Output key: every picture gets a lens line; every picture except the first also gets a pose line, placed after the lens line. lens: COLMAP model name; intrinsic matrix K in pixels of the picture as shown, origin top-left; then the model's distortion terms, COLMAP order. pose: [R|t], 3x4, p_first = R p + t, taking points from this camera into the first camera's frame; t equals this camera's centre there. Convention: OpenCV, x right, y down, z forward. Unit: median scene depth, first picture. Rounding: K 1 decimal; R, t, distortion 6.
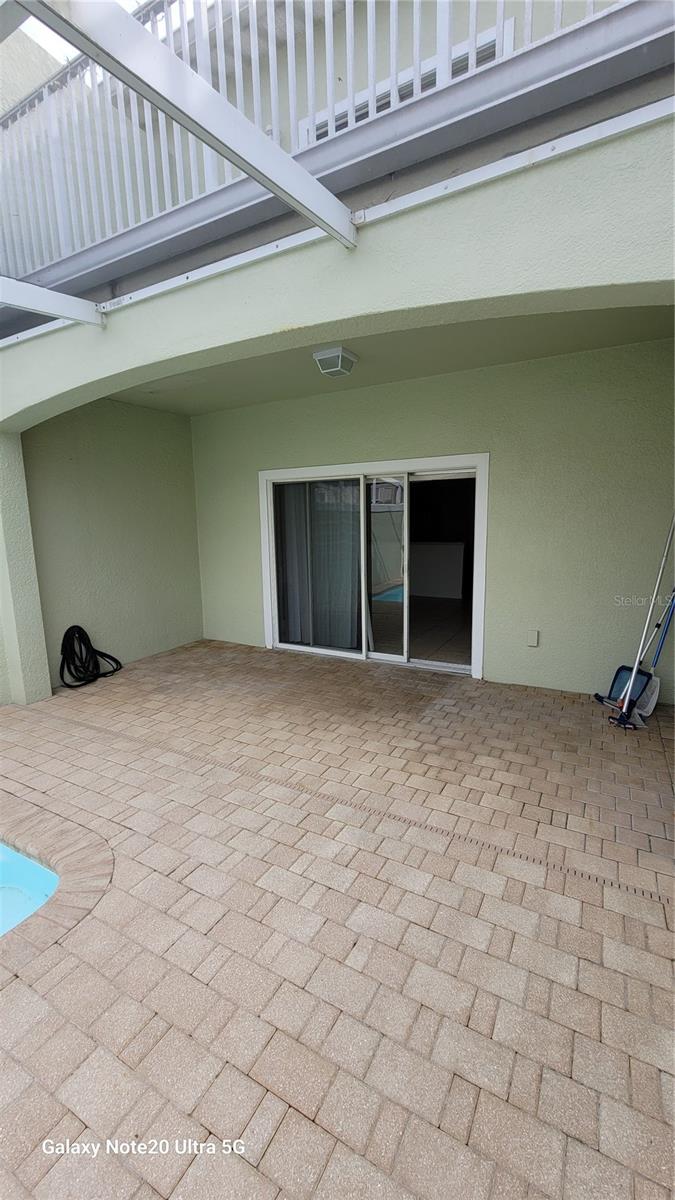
lens RADIAL K [[485.9, 0, 337.5], [0, 485.9, 600.0], [0, 0, 1]] dist [-0.001901, -0.000035]
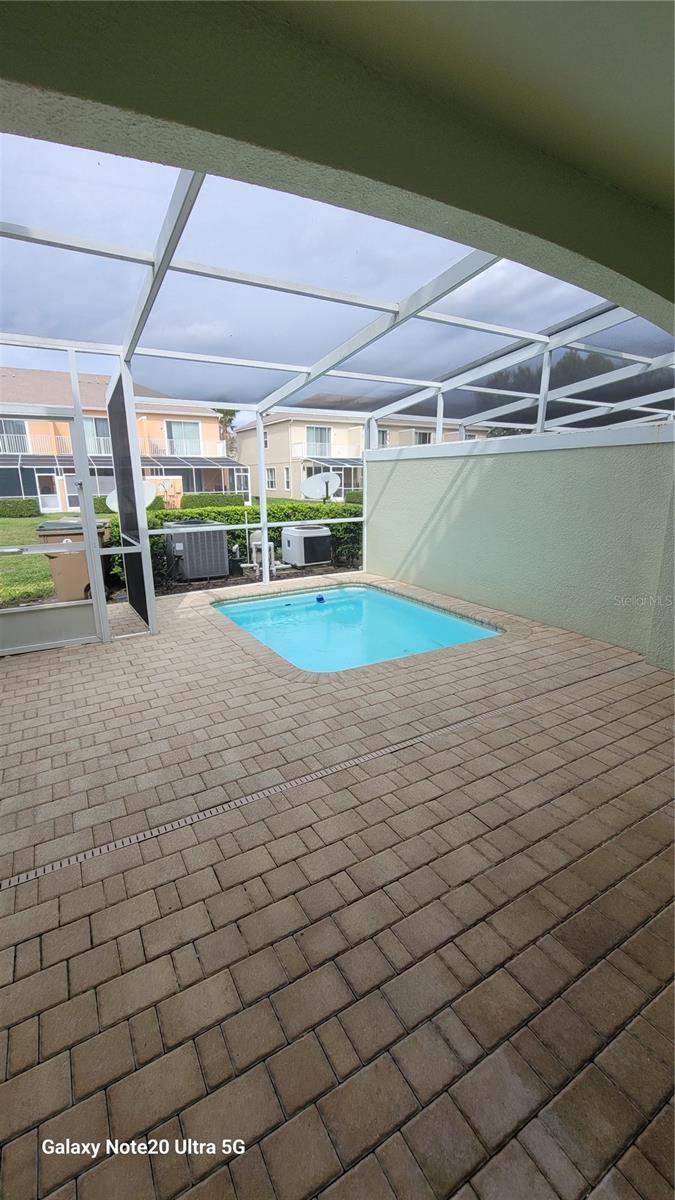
lens RADIAL K [[485.9, 0, 337.5], [0, 485.9, 600.0], [0, 0, 1]] dist [-0.001901, -0.000035]
pose [[-0.509460, 0.232759, -0.828417, 0.556057], [-0.120381, 0.933975, 0.336450, -0.191284], [0.852032, 0.271133, -0.447803, 1.251462]]
